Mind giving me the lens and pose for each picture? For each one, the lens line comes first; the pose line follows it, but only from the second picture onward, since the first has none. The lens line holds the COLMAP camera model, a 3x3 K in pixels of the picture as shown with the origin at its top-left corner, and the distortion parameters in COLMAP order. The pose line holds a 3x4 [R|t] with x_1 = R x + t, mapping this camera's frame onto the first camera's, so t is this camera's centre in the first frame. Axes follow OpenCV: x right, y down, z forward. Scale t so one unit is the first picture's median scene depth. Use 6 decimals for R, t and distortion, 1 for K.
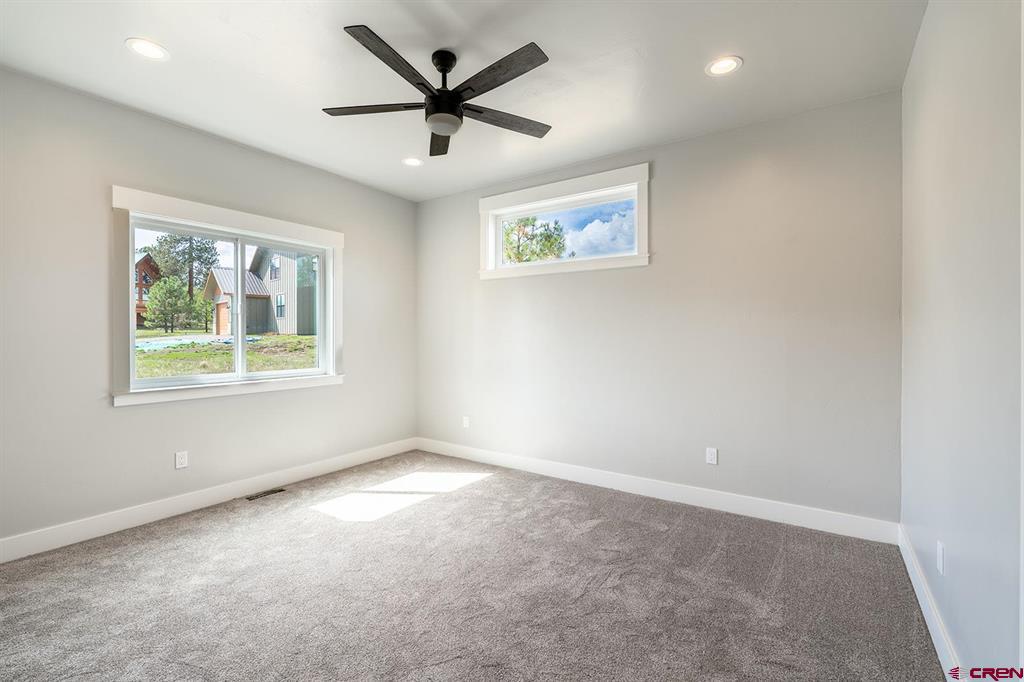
lens RADIAL K [[453.4, 0, 512.0], [0, 453.4, 341.0], [0, 0, 1]] dist [-0.000871, -0.000138]
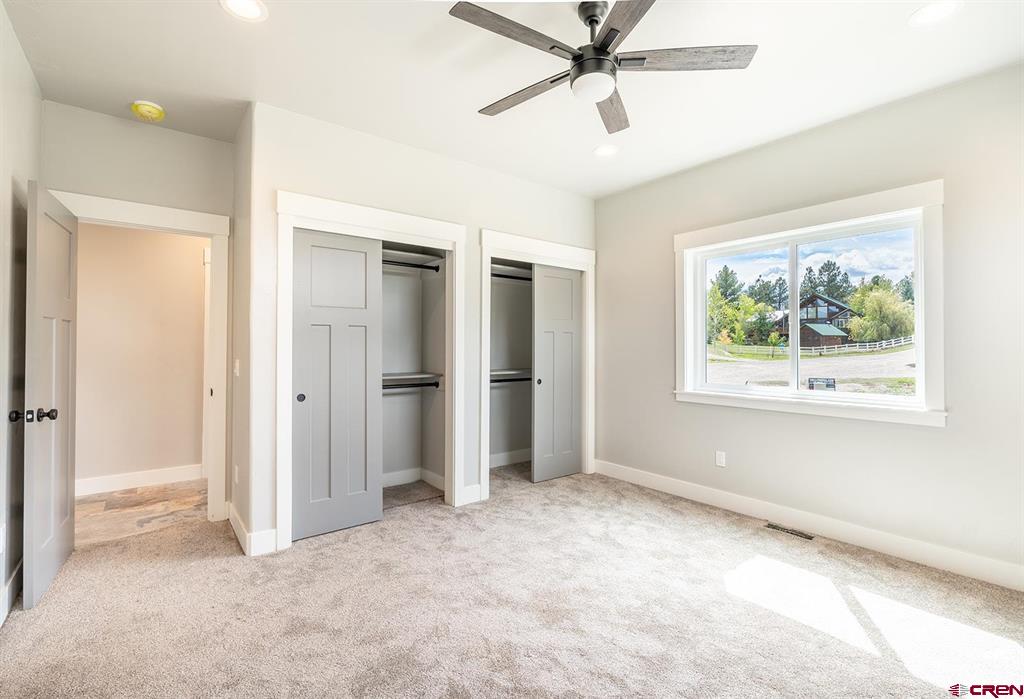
lens RADIAL K [[483.5, 0, 512.0], [0, 483.5, 349.5], [0, 0, 1]] dist [0.000413, -0.000193]
pose [[-0.312299, 0.004695, -0.949972, 0.537815], [-0.011111, 0.999901, 0.008594, -0.011583], [0.949919, 0.013239, -0.312216, 0.846612]]
